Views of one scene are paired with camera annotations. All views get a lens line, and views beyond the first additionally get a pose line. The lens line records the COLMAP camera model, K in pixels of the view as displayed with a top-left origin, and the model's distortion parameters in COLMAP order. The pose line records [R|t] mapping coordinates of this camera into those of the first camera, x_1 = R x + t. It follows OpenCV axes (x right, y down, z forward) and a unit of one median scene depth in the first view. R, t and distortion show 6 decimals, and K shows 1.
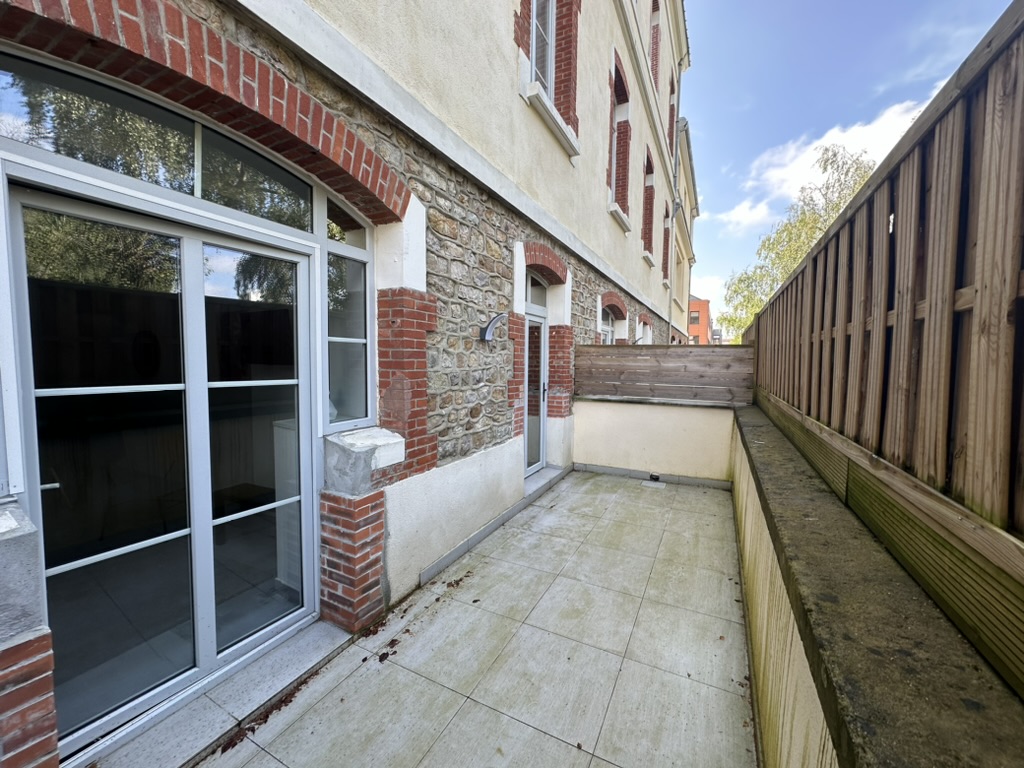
lens RADIAL K [[405.5, 0, 512.4], [0, 405.5, 382.7], [0, 0, 1]] dist [-0.001052, 0.000103]
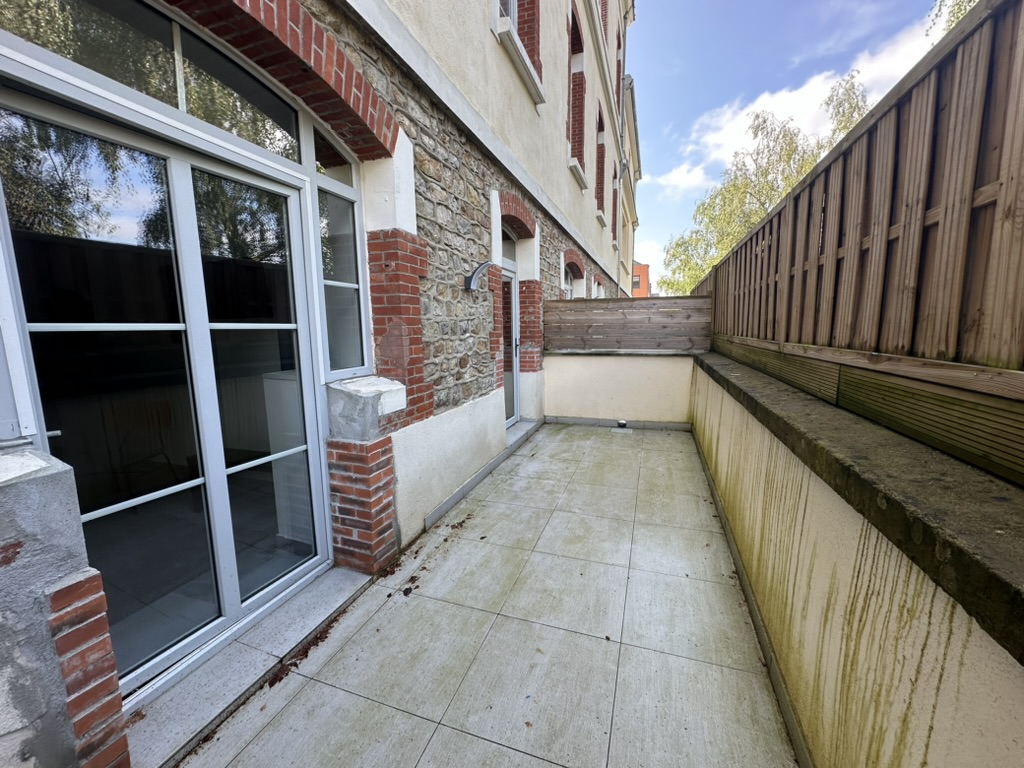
lens RADIAL K [[405.5, 0, 512.9], [0, 405.5, 382.0], [0, 0, 1]] dist [-0.001052, 0.000103]
pose [[0.990761, -0.043243, 0.128544, -0.137618], [0.033268, 0.996338, 0.078761, 0.062101], [-0.131479, -0.073757, 0.988571, -0.014309]]
